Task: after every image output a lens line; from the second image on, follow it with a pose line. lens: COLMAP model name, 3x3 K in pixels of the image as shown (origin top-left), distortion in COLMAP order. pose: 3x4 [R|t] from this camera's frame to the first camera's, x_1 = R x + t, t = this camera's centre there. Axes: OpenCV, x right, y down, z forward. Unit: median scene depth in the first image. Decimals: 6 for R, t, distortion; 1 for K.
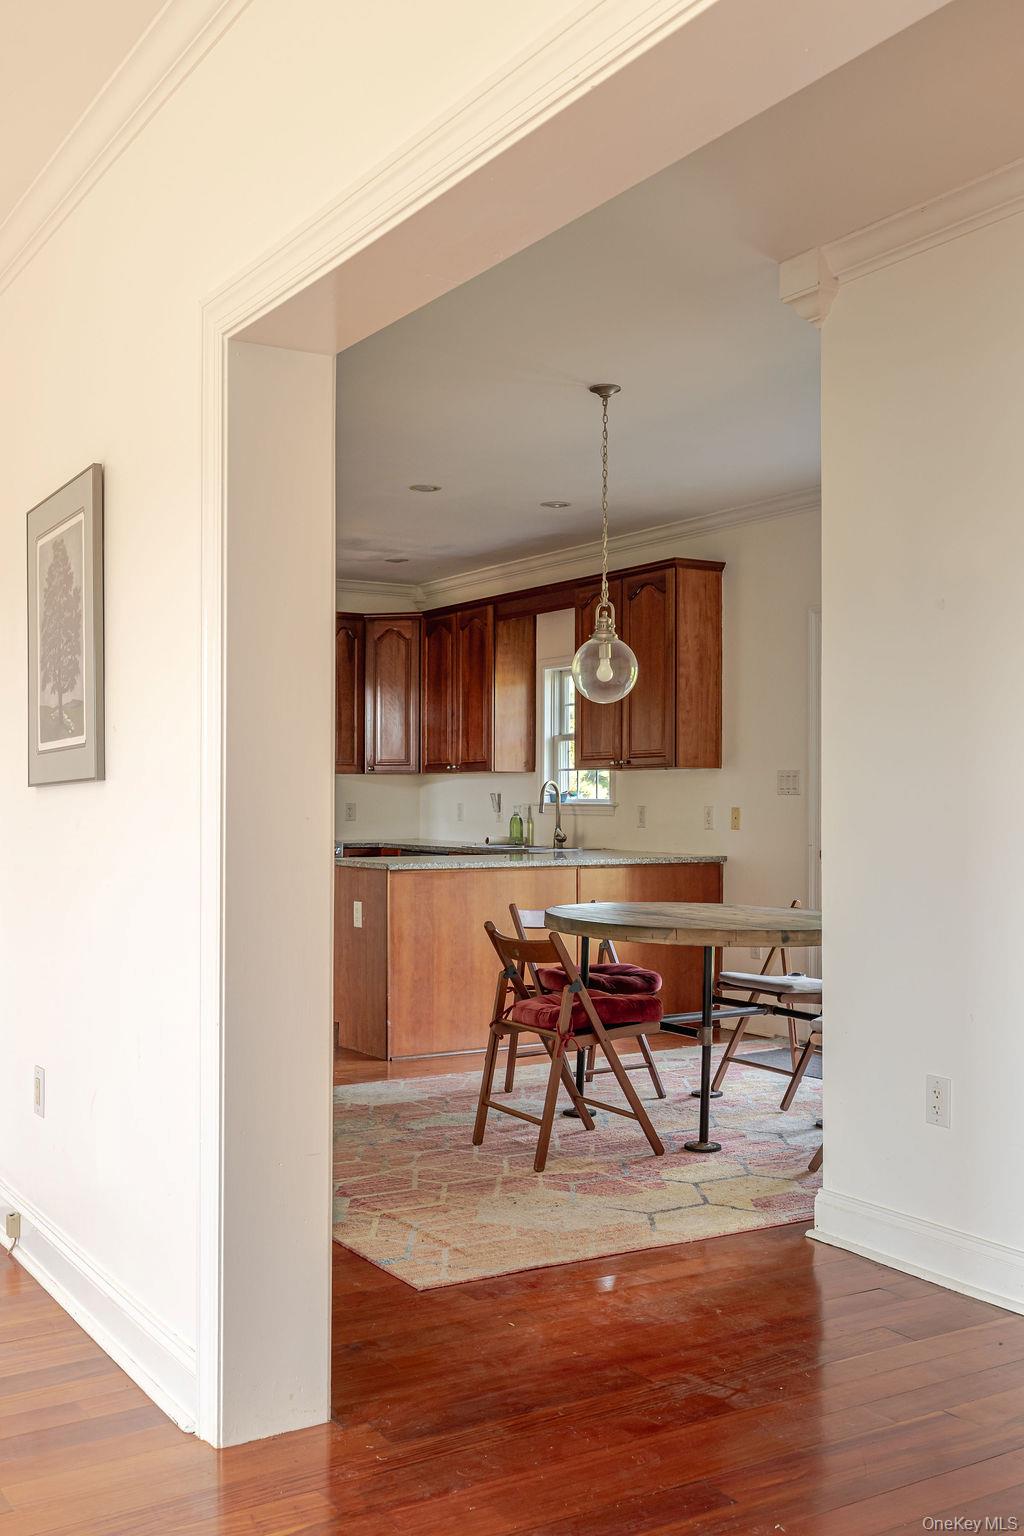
lens RADIAL K [[1533.3, 0, 507.3], [0, 1533.3, 760.8], [0, 0, 1]] dist [0.022183, 0.000000]
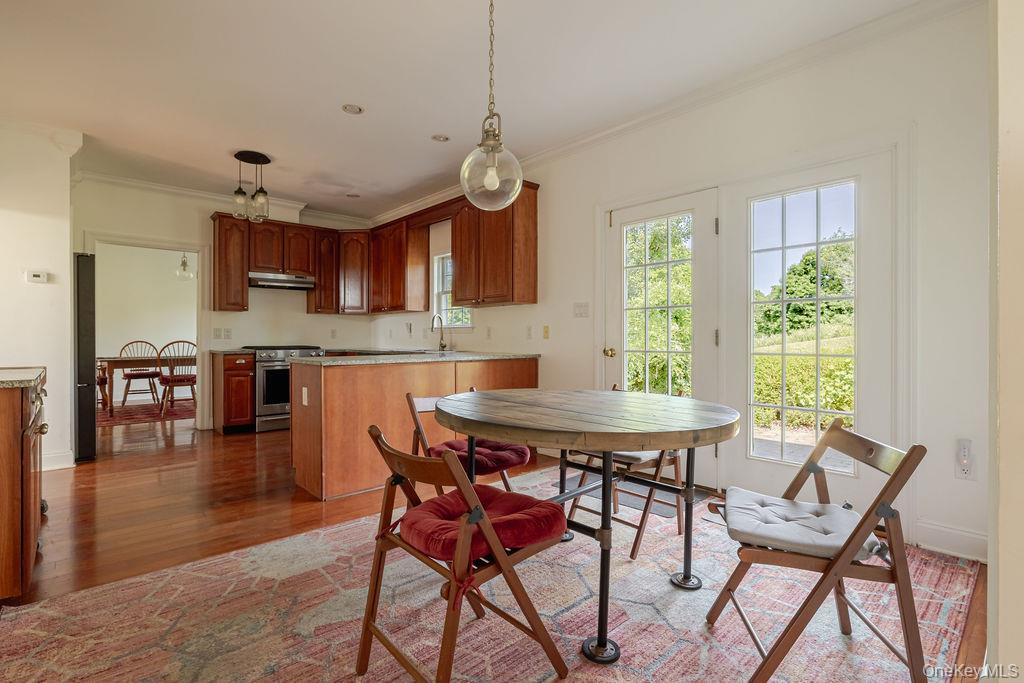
lens RADIAL K [[486.9, 0, 506.1], [0, 486.9, 341.8], [0, 0, 1]] dist [-0.000383, -0.000097]
pose [[0.985399, -0.005108, 0.170185, 0.011554], [-0.000451, 0.999468, 0.032609, 0.031962], [-0.170261, -0.032210, 0.984872, 0.492283]]
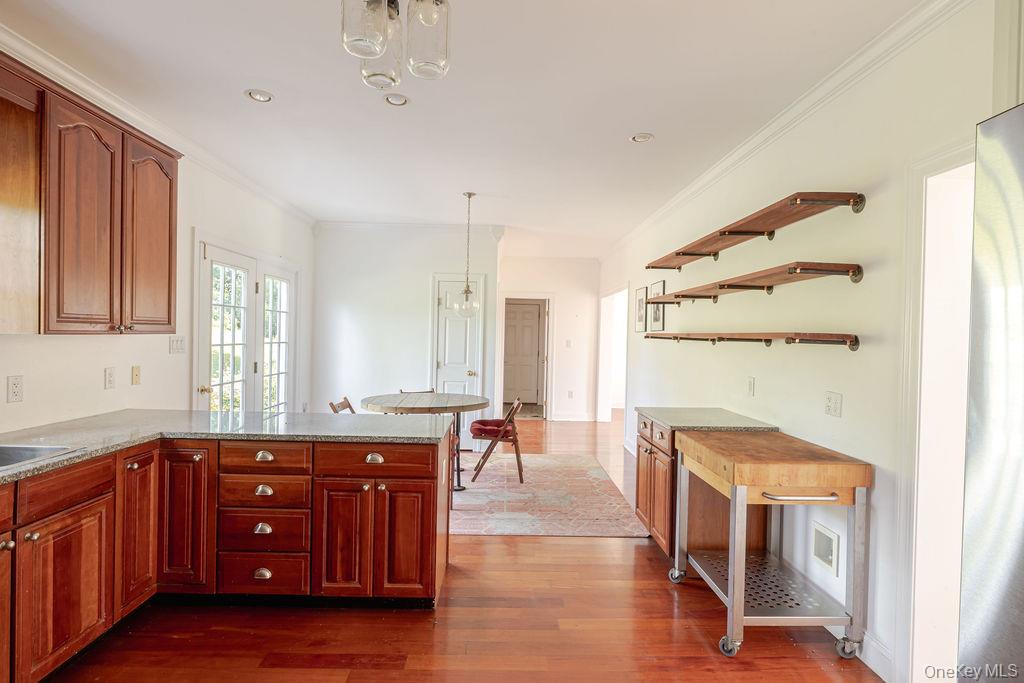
lens RADIAL K [[528.2, 0, 518.9], [0, 528.2, 340.2], [0, 0, 1]] dist [0.000363, 0.001654]
pose [[-0.871849, -0.035176, 0.488509, -0.327383], [-0.045839, 0.998900, -0.009882, 0.000649], [-0.487625, -0.031009, -0.872503, 1.277325]]
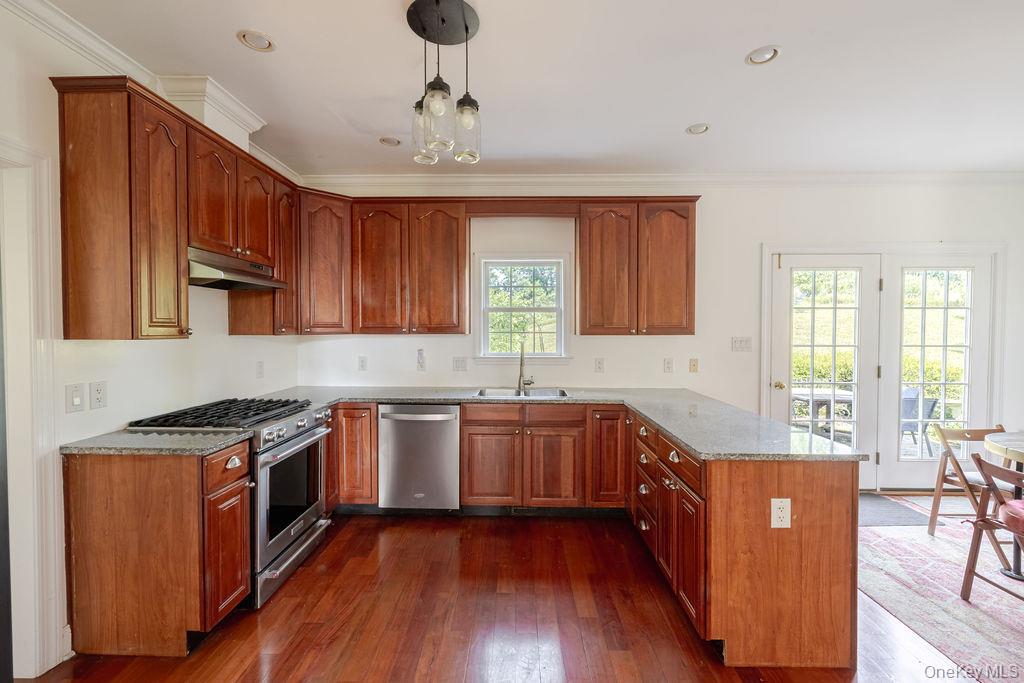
lens RADIAL K [[439.1, 0, 511.1], [0, 439.1, 340.4], [0, 0, 1]] dist [0.001704, -0.000726]
pose [[0.541844, -0.021607, 0.840201, -0.372910], [-0.019566, 0.999074, 0.038311, -0.003585], [-0.840251, -0.037198, 0.540920, 0.957890]]
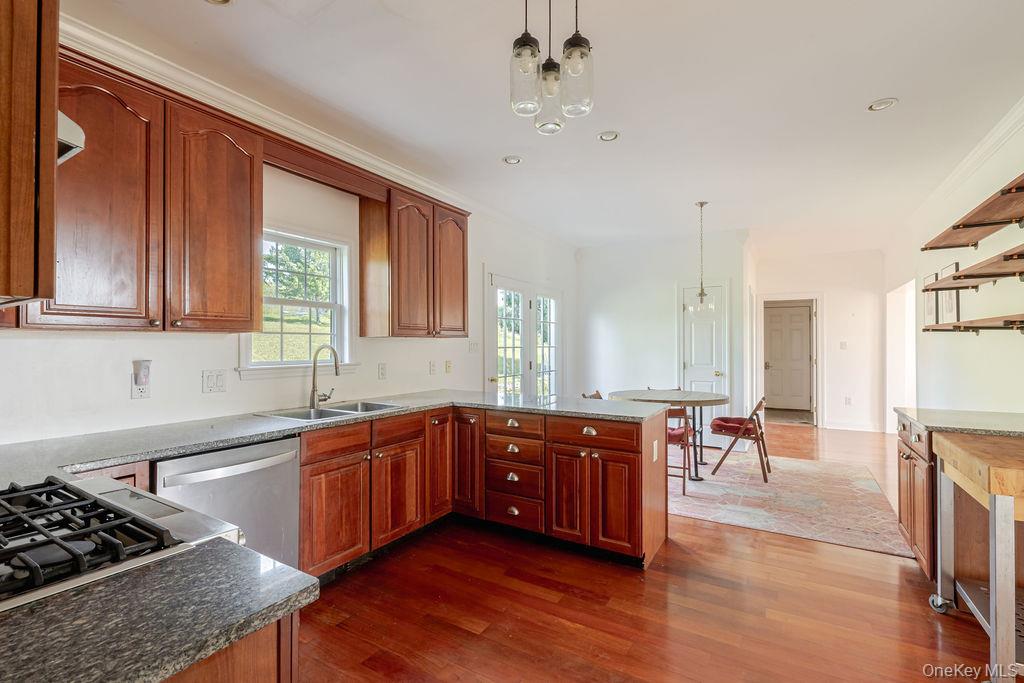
lens RADIAL K [[472.2, 0, 509.2], [0, 472.2, 340.1], [0, 0, 1]] dist [0.004262, 0.001310]
pose [[-0.467793, -0.001259, 0.883837, -0.382958], [-0.028491, 0.999501, -0.013656, 0.013122], [-0.883379, -0.031570, -0.467595, 1.254743]]
